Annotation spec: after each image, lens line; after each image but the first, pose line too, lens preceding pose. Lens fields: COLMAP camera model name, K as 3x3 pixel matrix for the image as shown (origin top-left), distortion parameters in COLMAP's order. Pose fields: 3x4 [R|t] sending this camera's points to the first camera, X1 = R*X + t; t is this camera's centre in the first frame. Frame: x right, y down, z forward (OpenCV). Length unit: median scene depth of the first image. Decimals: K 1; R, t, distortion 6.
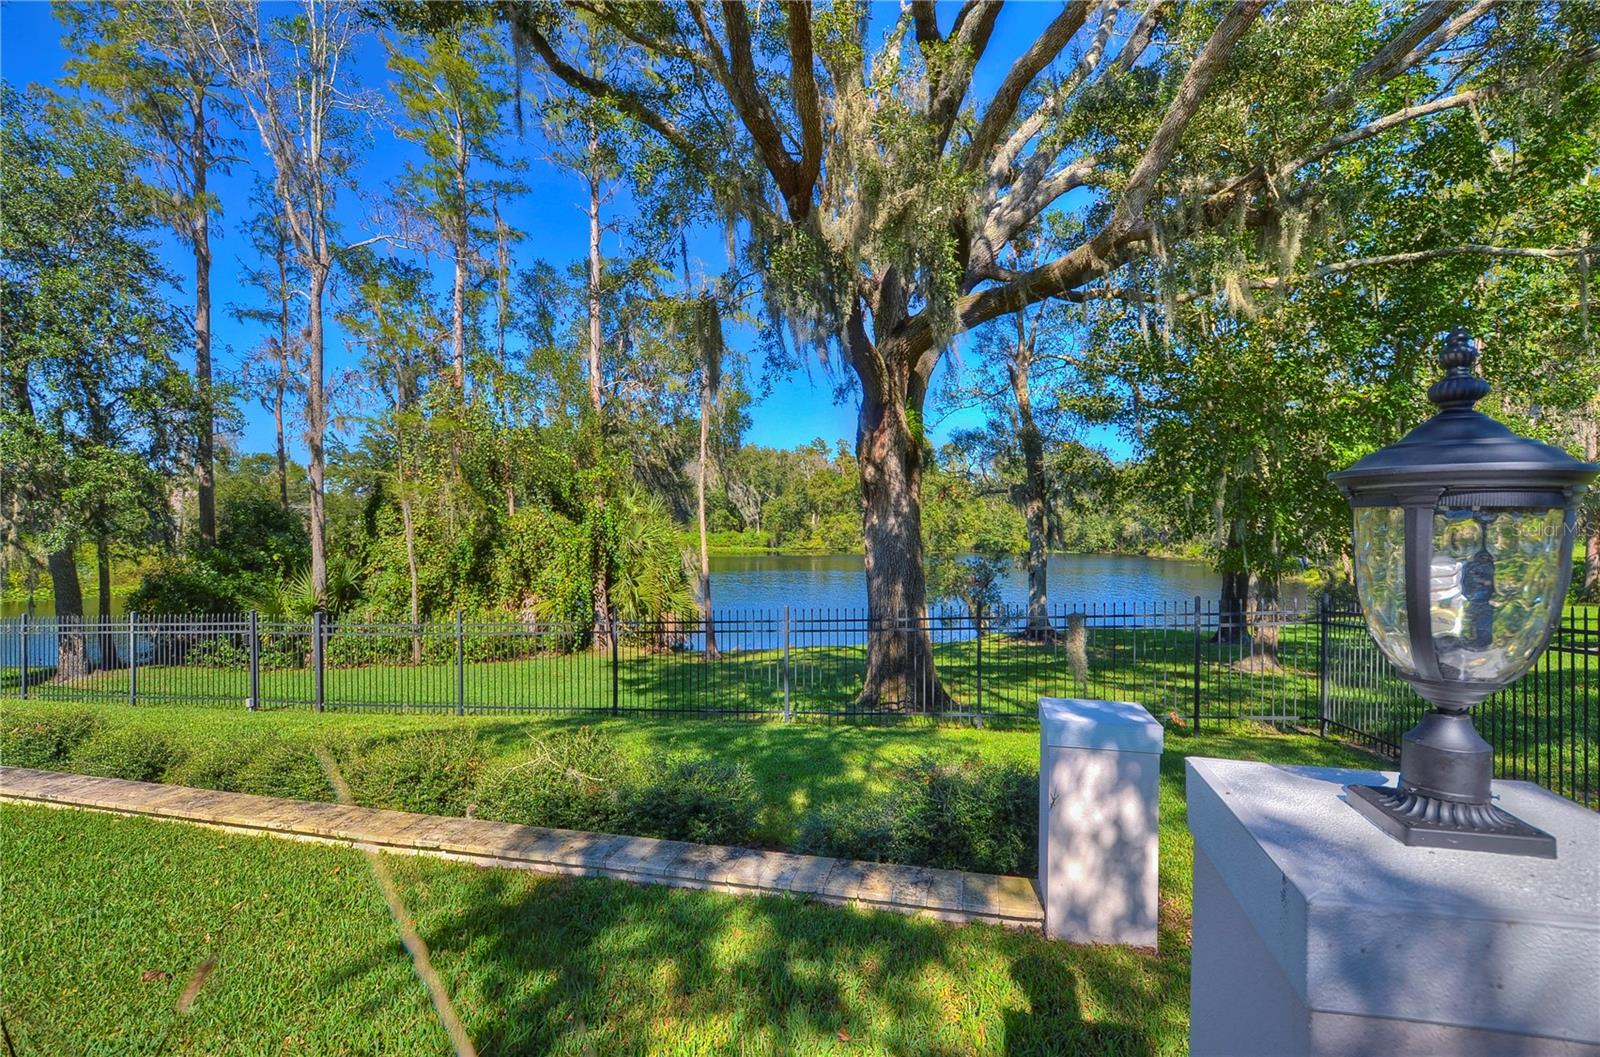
lens RADIAL K [[736.3, 0, 812.2], [0, 736.3, 538.5], [0, 0, 1]] dist [0.009890, -0.009632]
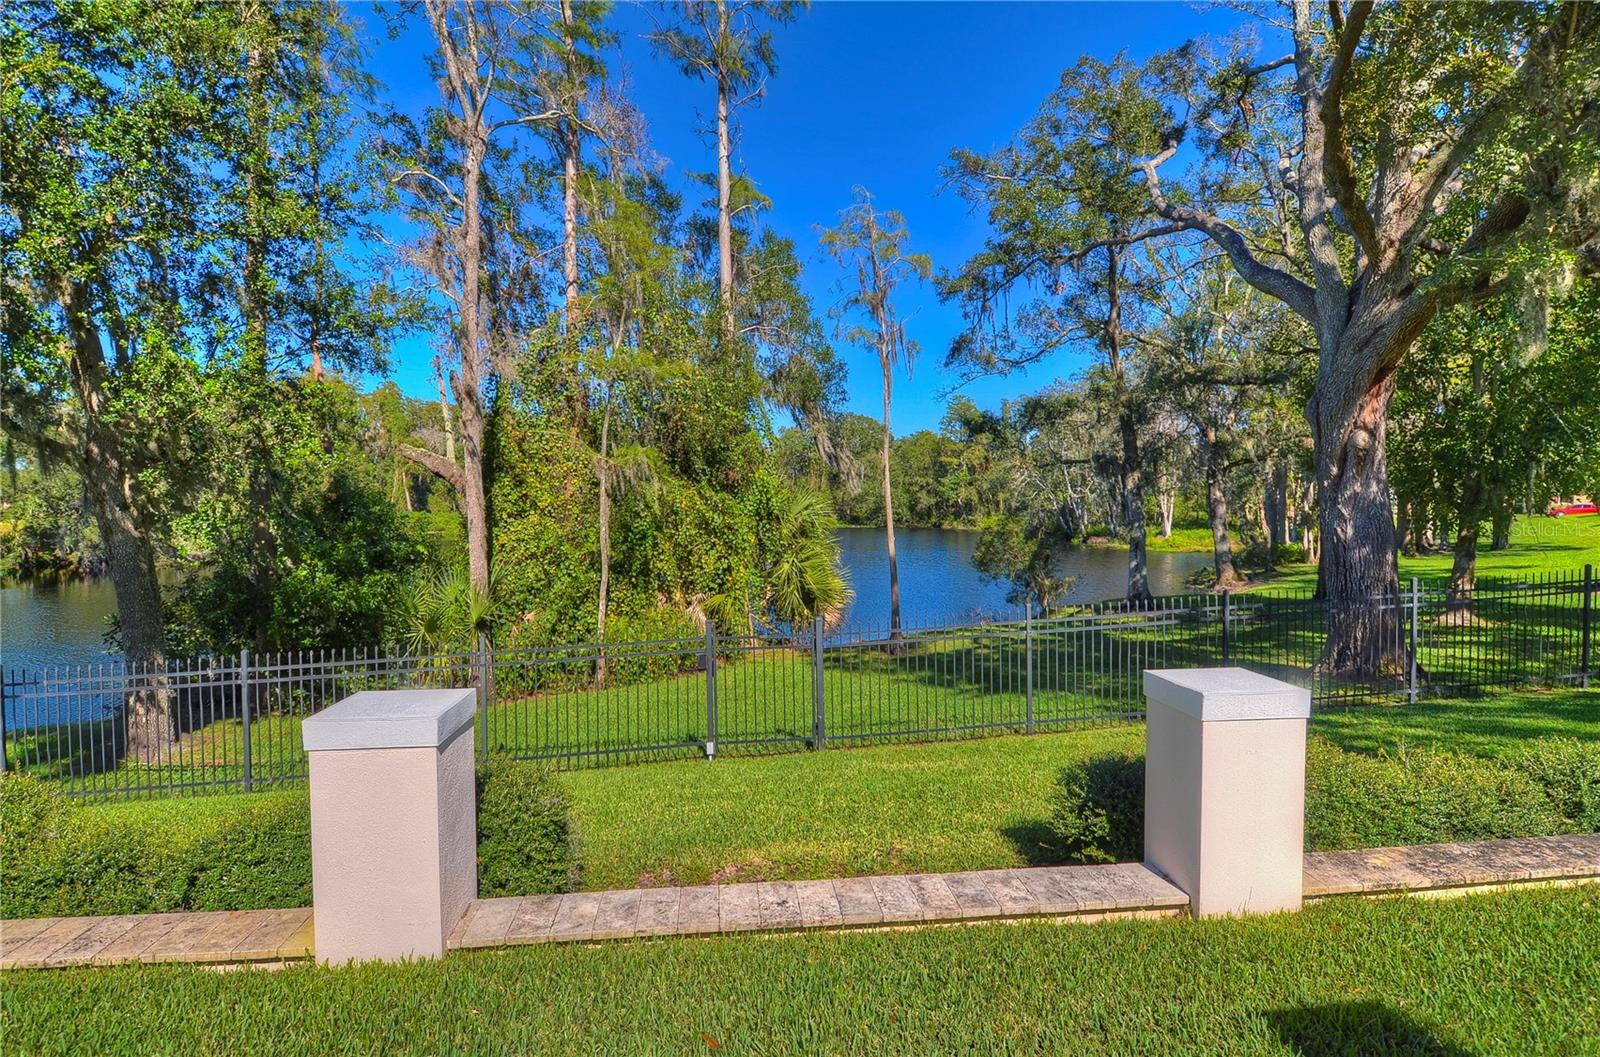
lens RADIAL K [[811.9, 0, 807.4], [0, 811.9, 528.6], [0, 0, 1]] dist [0.002239, 0.000122]
pose [[0.946331, -0.024302, 0.322285, -0.920909], [0.019297, 0.999639, 0.018716, -0.005263], [-0.322624, -0.011492, 0.946458, 0.222530]]
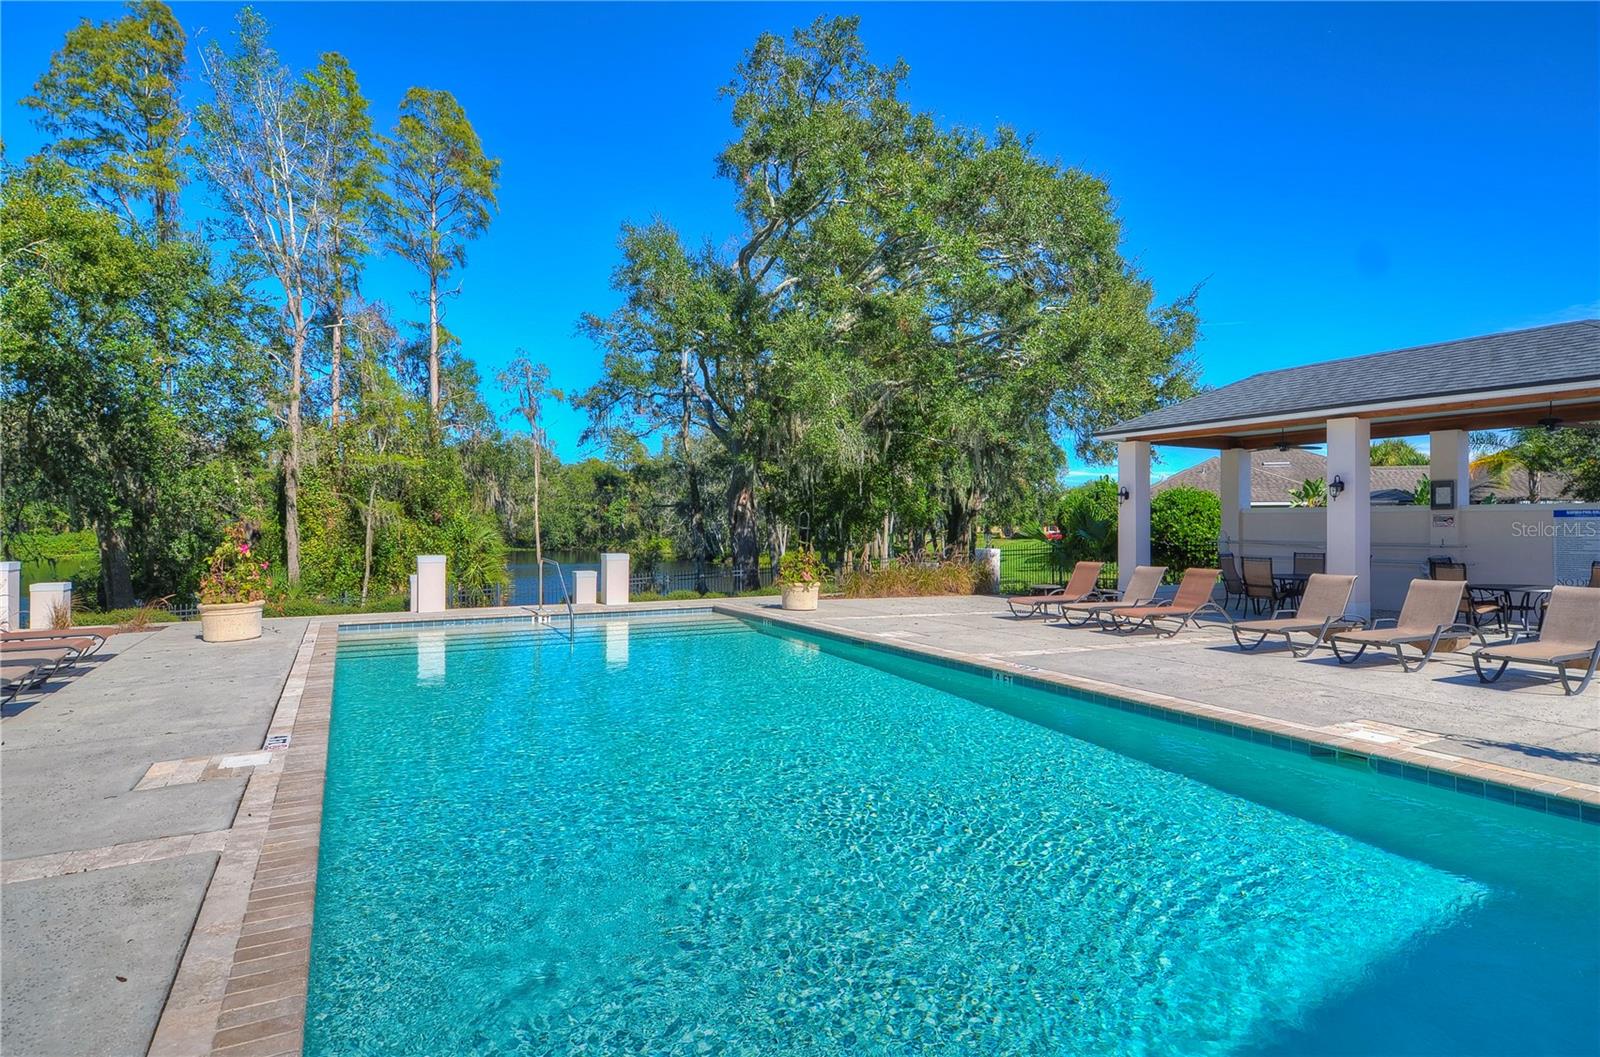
lens RADIAL K [[811.9, 0, 807.4], [0, 811.9, 528.6], [0, 0, 1]] dist [0.002239, 0.000122]
pose [[0.748627, -0.007535, 0.662949, -1.401315], [0.013290, 0.999905, -0.003643, -0.015062], [-0.662858, 0.011538, 0.748656, -1.006175]]
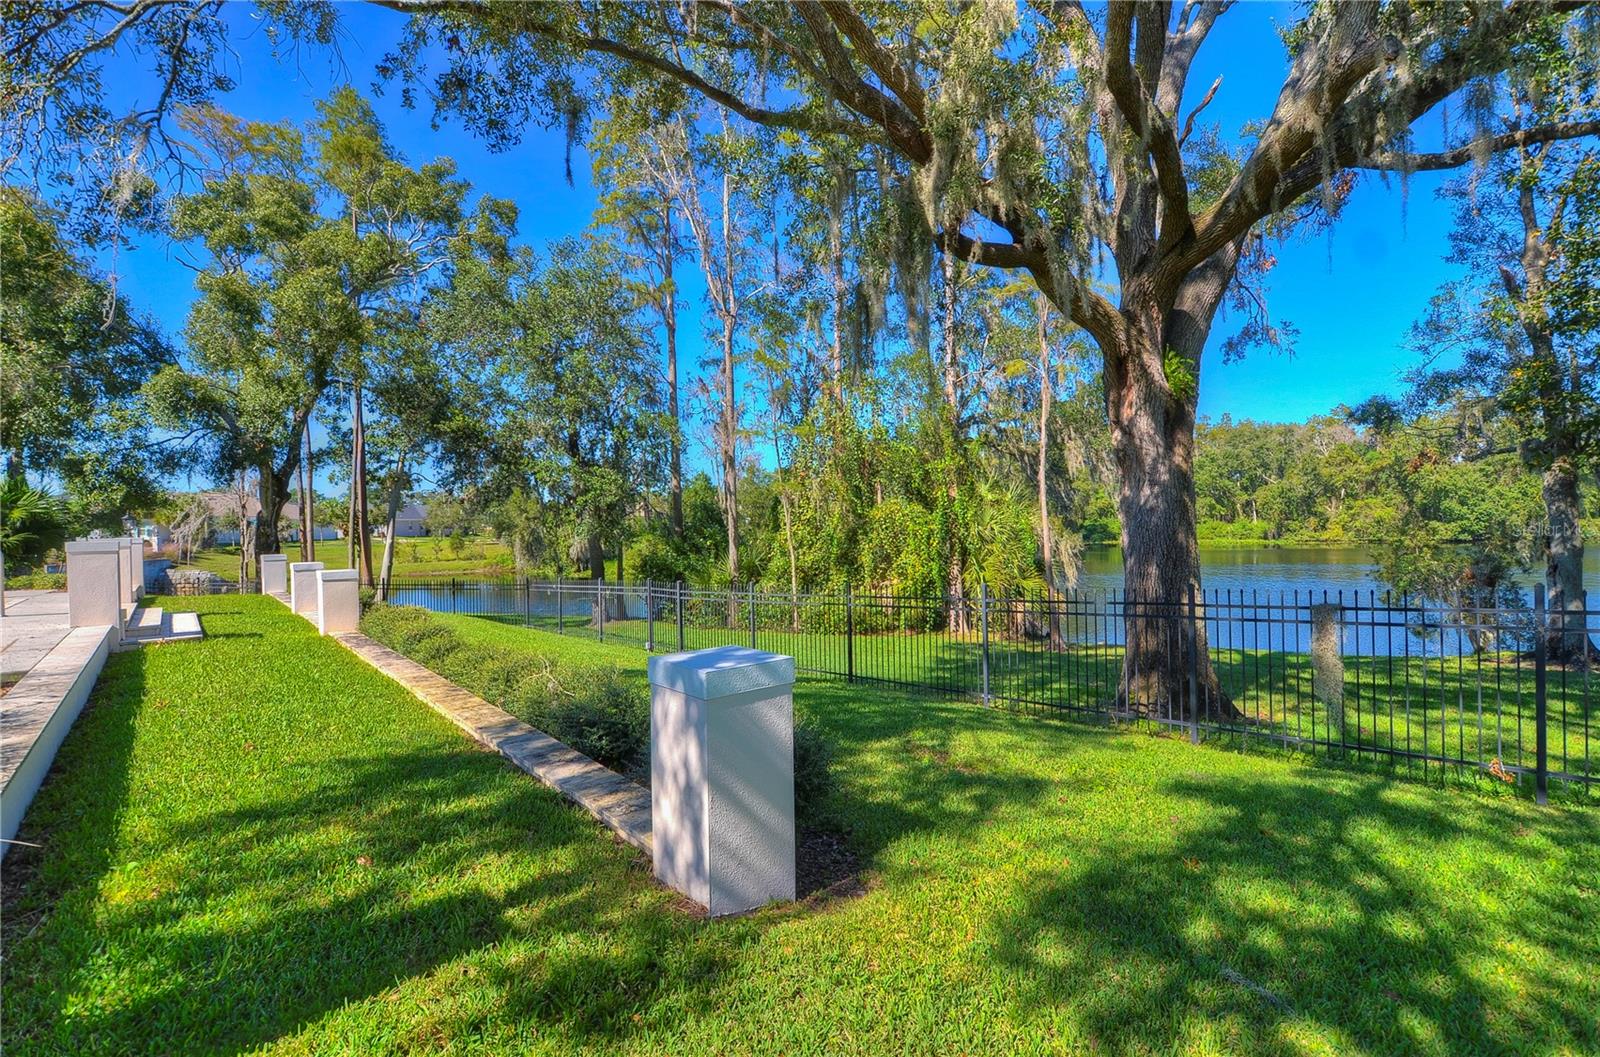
lens RADIAL K [[727.9, 0, 802.9], [0, 727.9, 525.1], [0, 0, 1]] dist [0.009484, -0.008888]
pose [[0.802768, -0.018553, -0.596003, 0.283728], [0.012238, 0.999818, -0.014640, 0.021953], [0.596167, 0.004459, 0.802848, 0.083414]]
